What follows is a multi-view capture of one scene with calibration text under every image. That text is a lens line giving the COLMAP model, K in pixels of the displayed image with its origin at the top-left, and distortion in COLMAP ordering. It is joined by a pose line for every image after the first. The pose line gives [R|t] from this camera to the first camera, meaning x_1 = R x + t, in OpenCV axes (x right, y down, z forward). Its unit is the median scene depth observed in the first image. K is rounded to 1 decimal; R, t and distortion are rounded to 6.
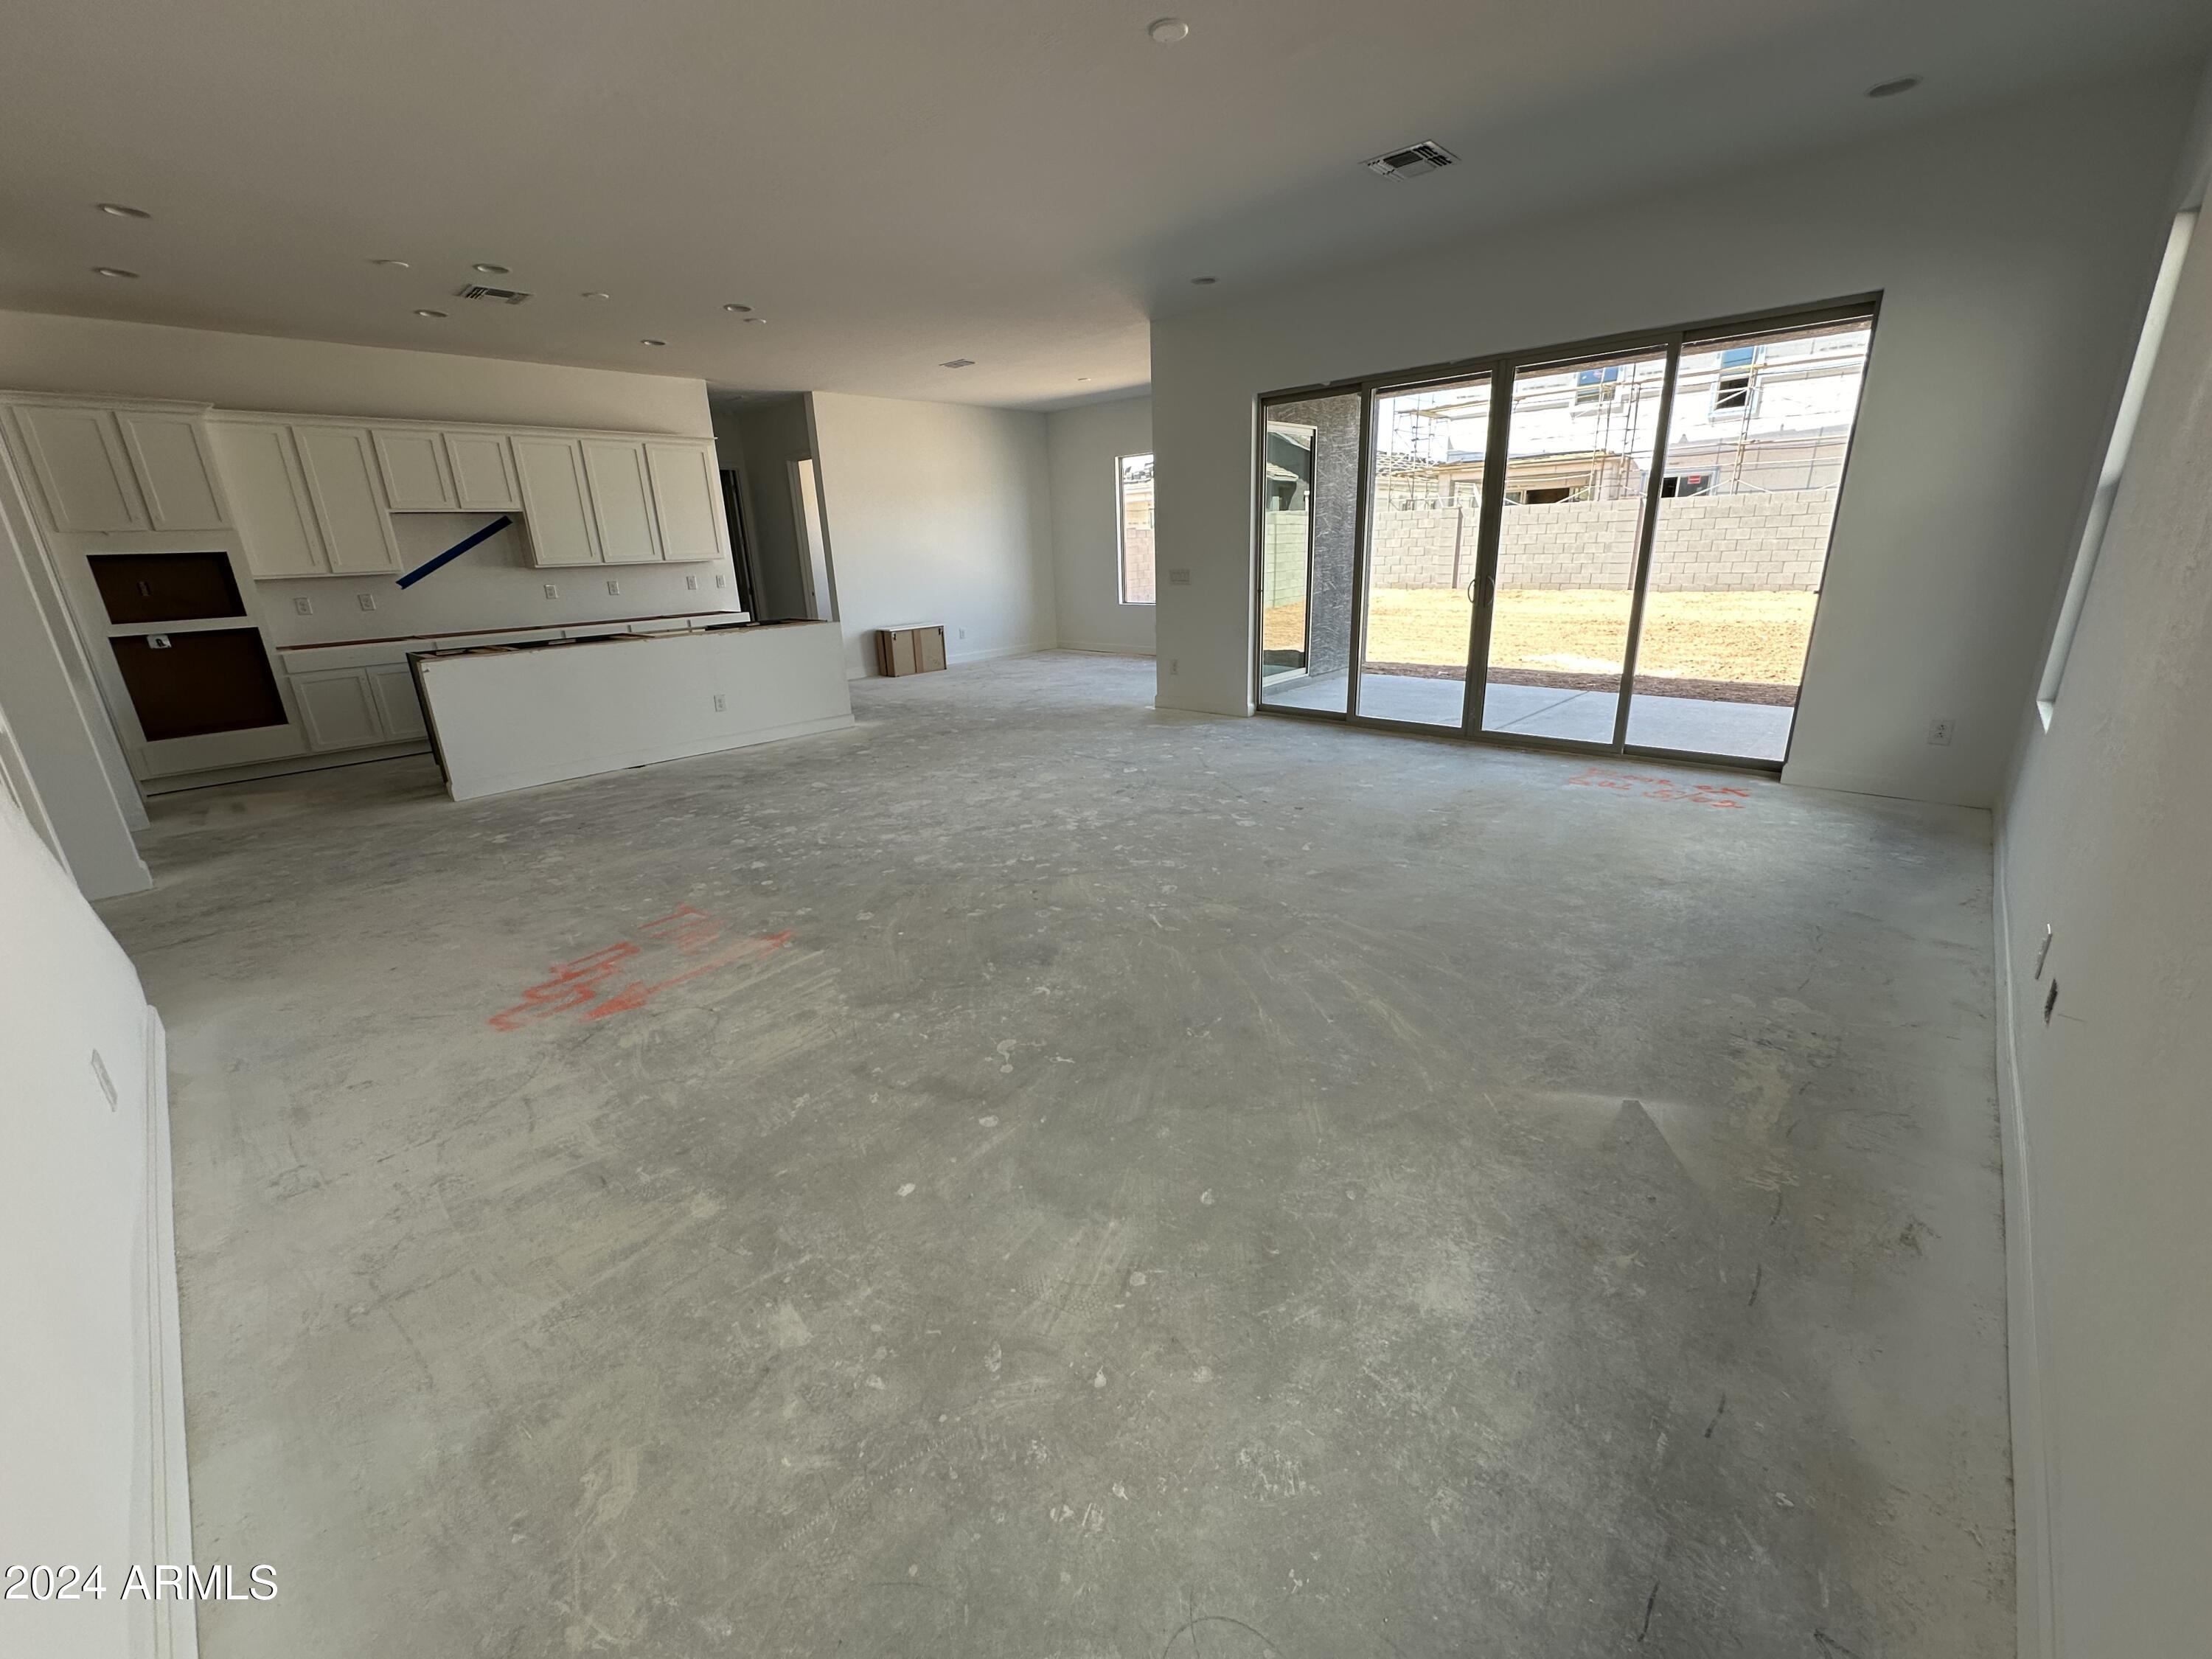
lens RADIAL K [[882.6, 0, 1106.0], [0, 882.6, 826.6], [0, 0, 1]] dist [-0.003808, 0.000353]
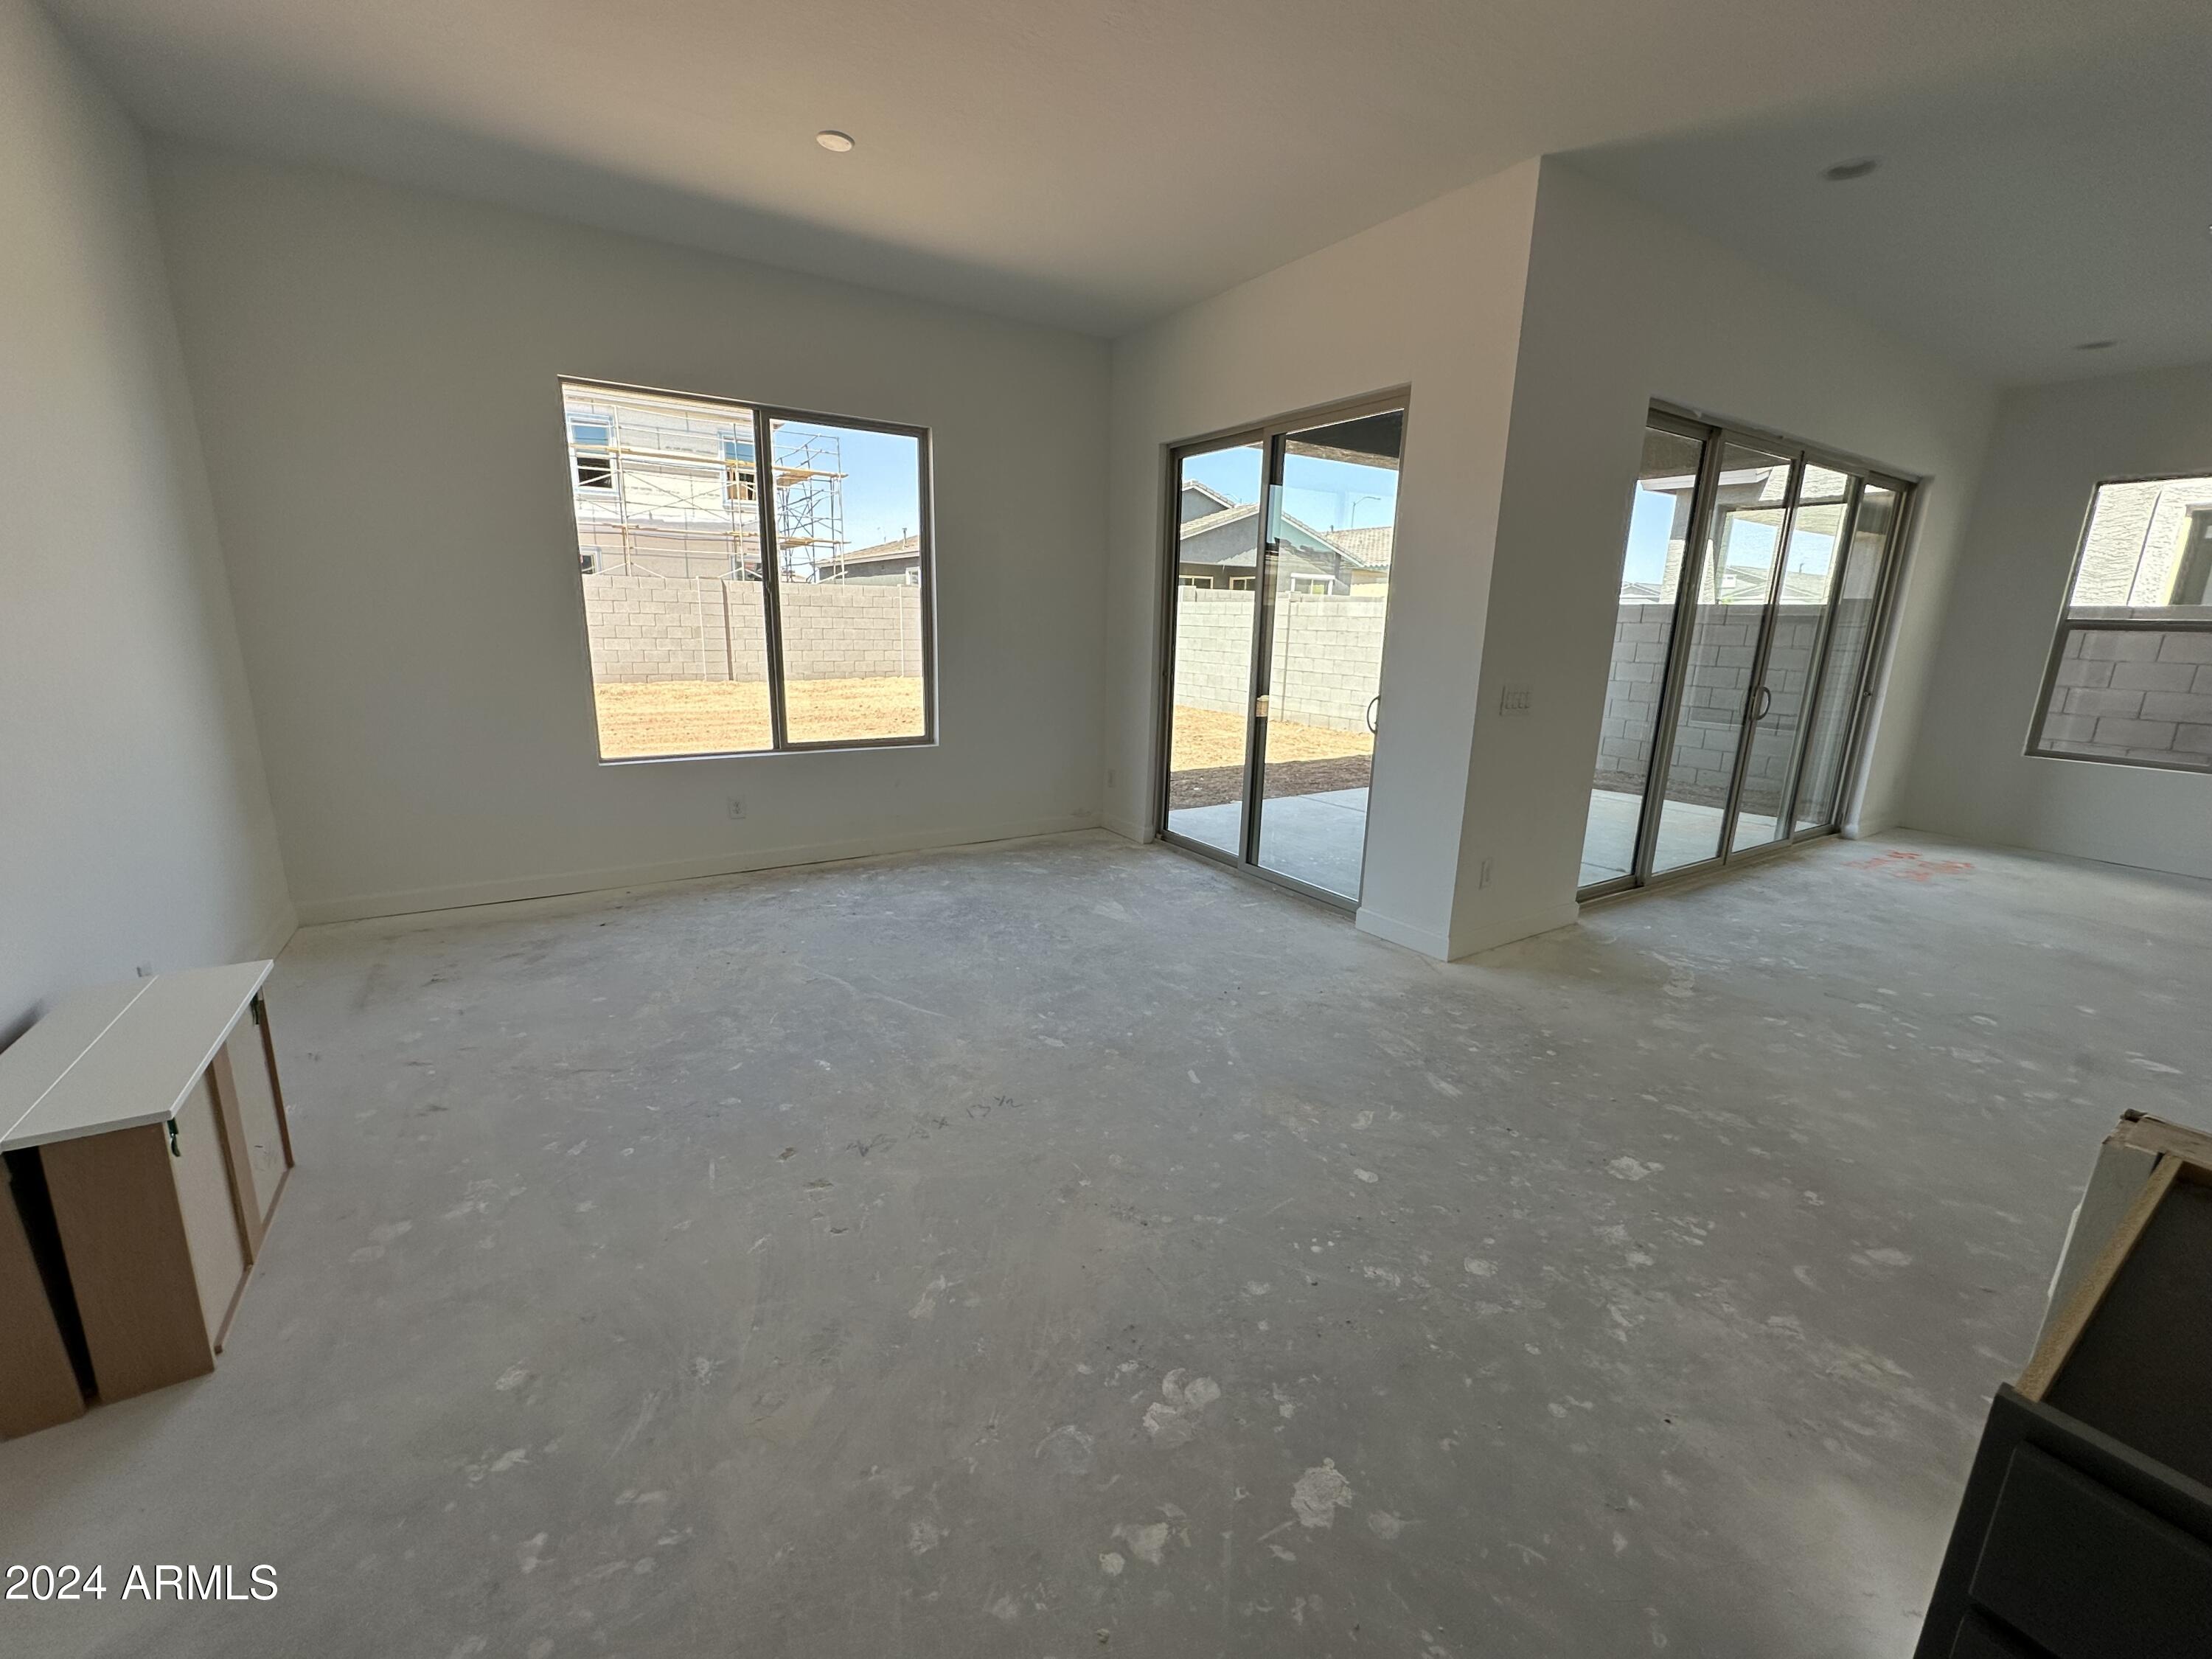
lens RADIAL K [[882.6, 0, 1106.0], [0, 882.6, 826.6], [0, 0, 1]] dist [-0.003808, 0.000353]
pose [[0.242320, -0.186304, 0.952141, -0.505581], [0.266202, 0.956493, 0.119407, -0.363388], [-0.932962, 0.224527, 0.281372, 1.177589]]
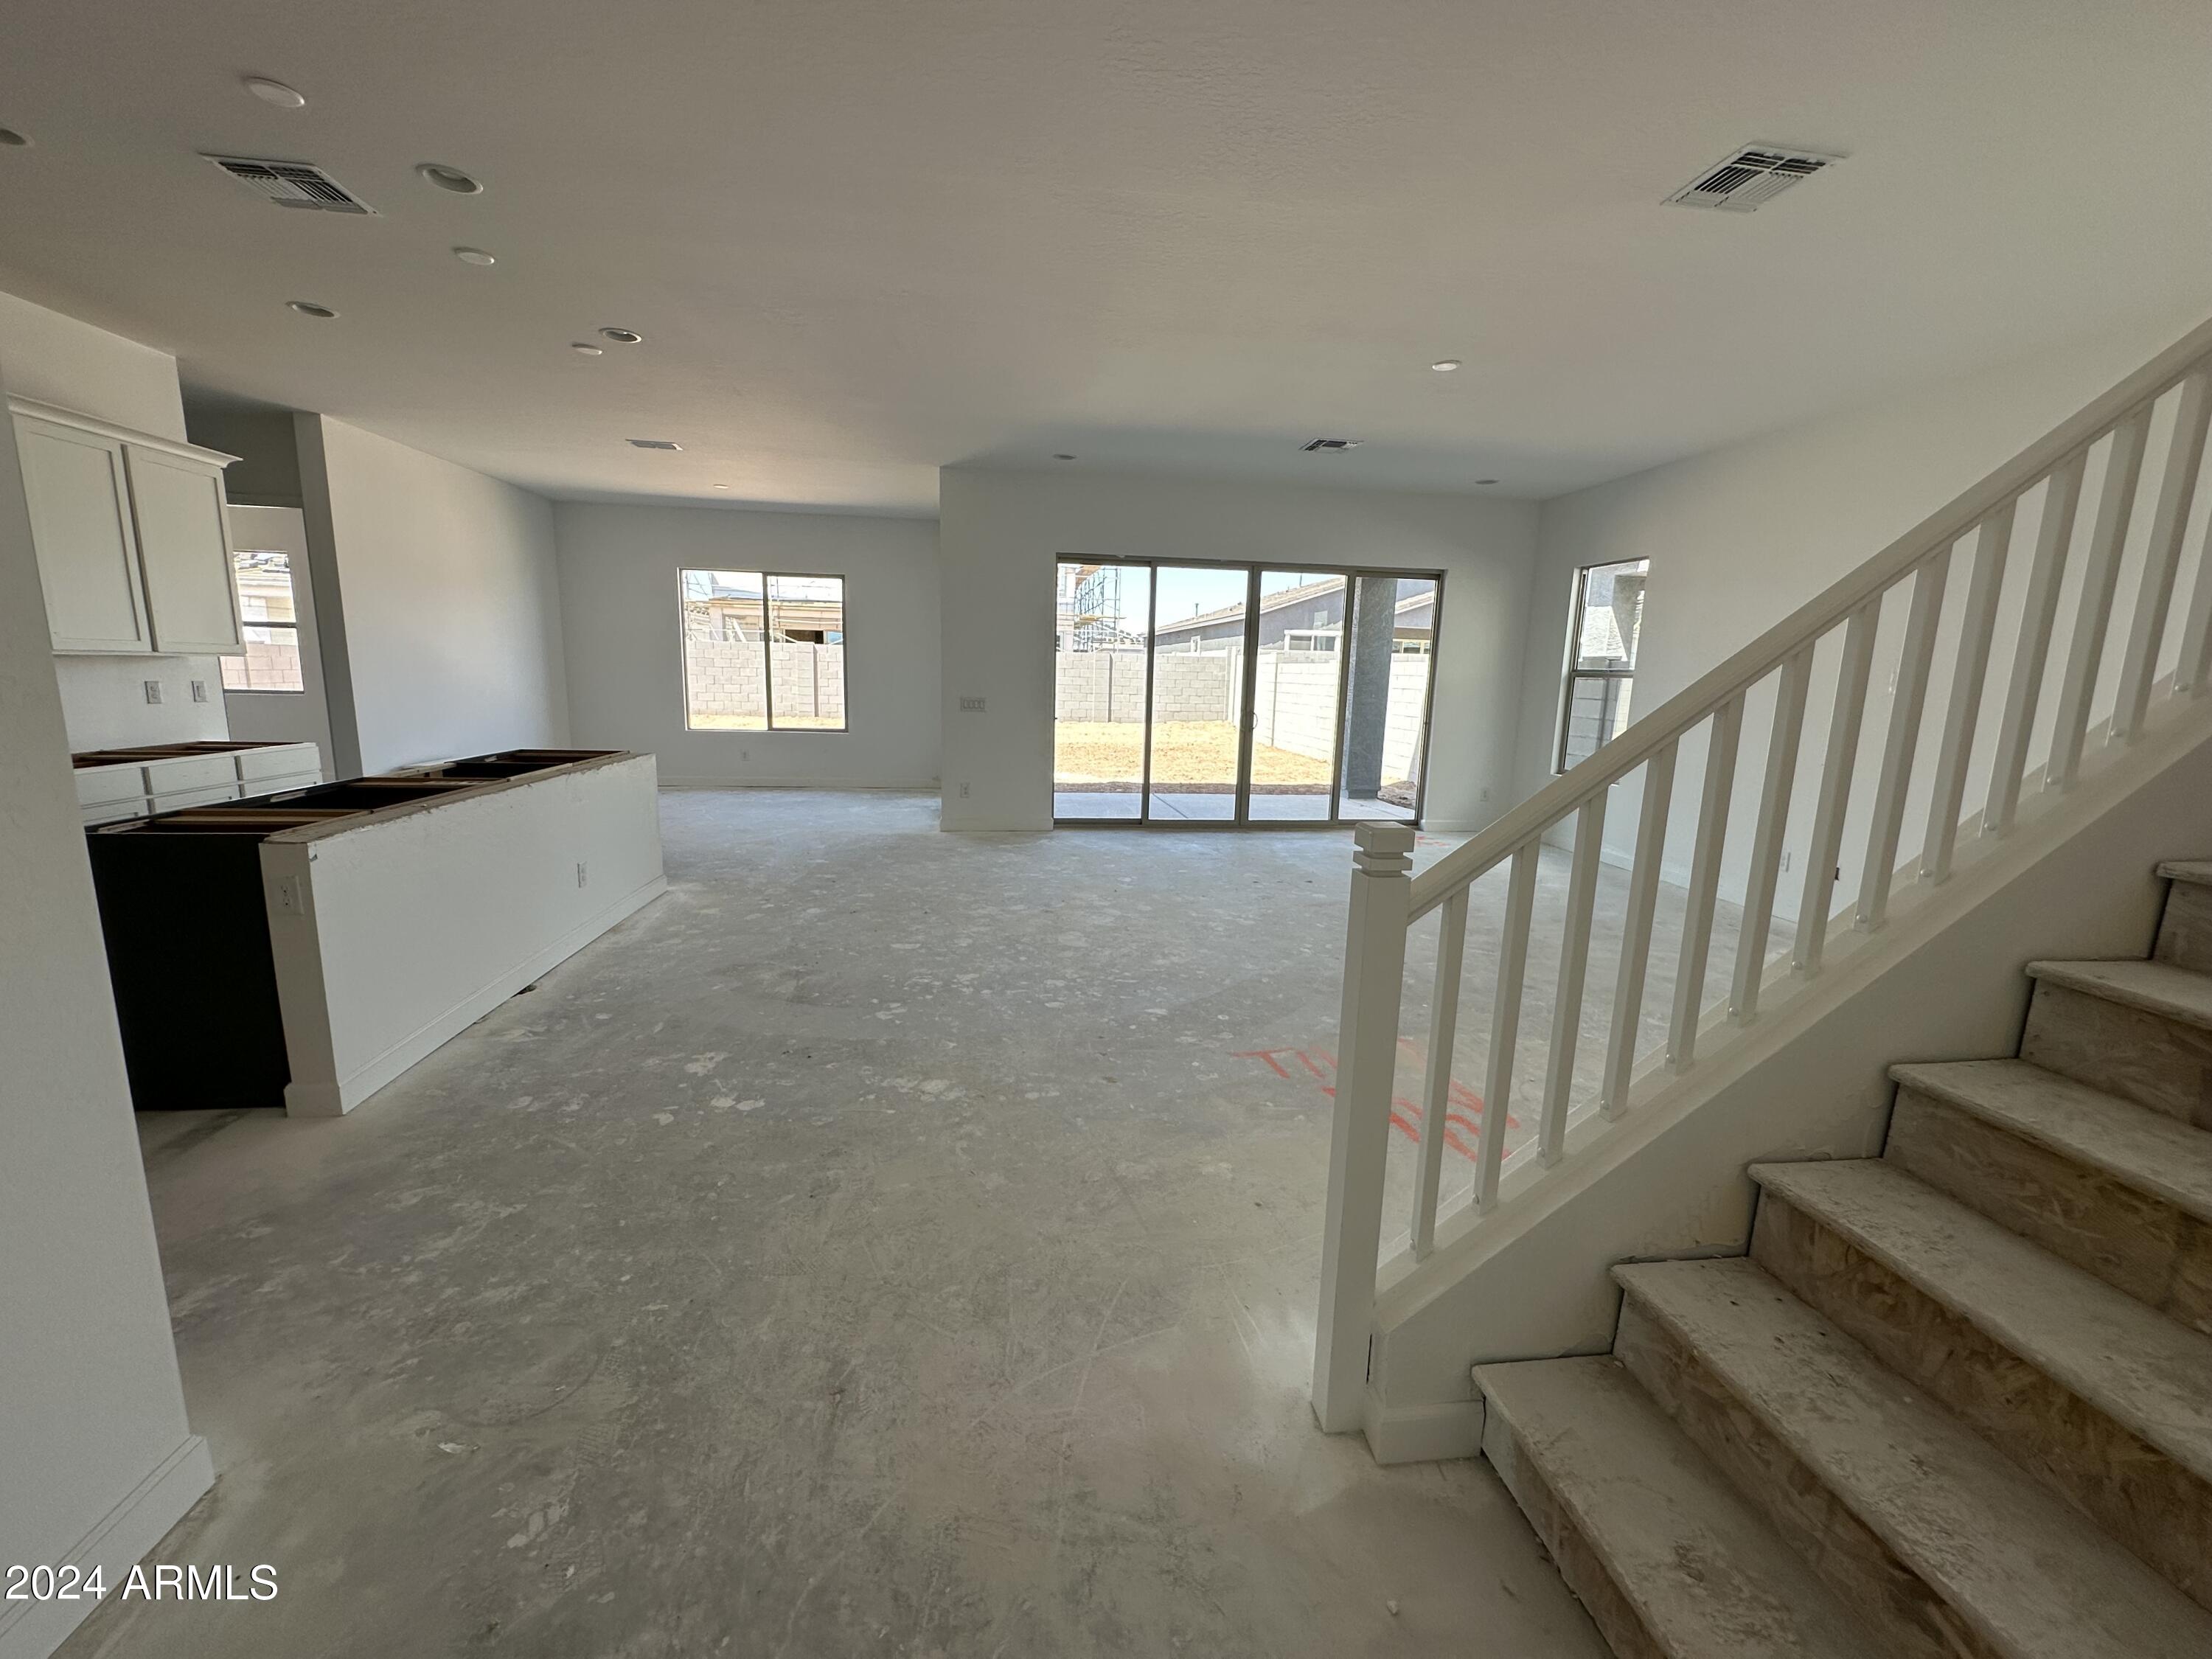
lens RADIAL K [[882.6, 0, 1106.0], [0, 882.6, 826.6], [0, 0, 1]] dist [-0.003808, 0.000353]
pose [[0.627971, -0.083461, 0.773749, -0.681870], [0.190684, 0.980428, -0.049004, -0.065950], [-0.754515, 0.178314, 0.631594, 0.270164]]
